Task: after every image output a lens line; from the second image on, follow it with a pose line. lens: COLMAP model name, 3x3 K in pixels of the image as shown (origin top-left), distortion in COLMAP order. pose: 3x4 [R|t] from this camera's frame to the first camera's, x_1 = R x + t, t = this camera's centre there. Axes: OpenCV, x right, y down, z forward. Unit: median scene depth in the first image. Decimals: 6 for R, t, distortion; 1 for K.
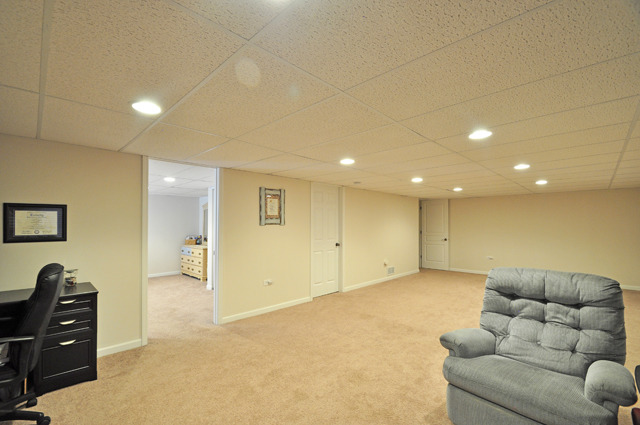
lens RADIAL K [[280.0, 0, 316.1], [0, 280.0, 218.2], [0, 0, 1]] dist [0.000861, -0.014083]
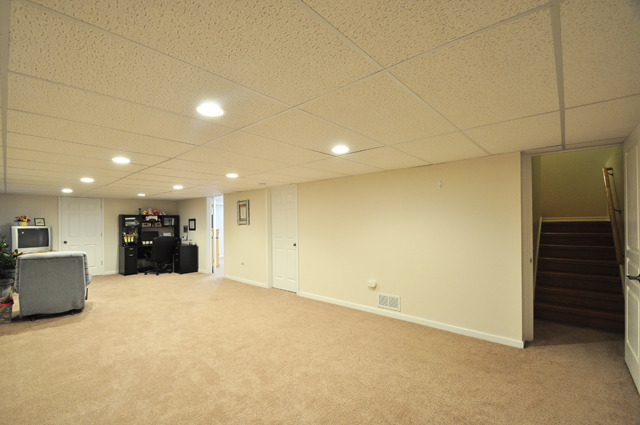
lens RADIAL K [[280.0, 0, 316.1], [0, 280.0, 218.2], [0, 0, 1]] dist [0.000861, -0.014083]
pose [[0.053846, -0.019200, -0.998365, 1.334586], [0.032341, 0.999324, -0.017474, 0.026506], [0.998025, -0.031347, 0.054431, 1.285486]]
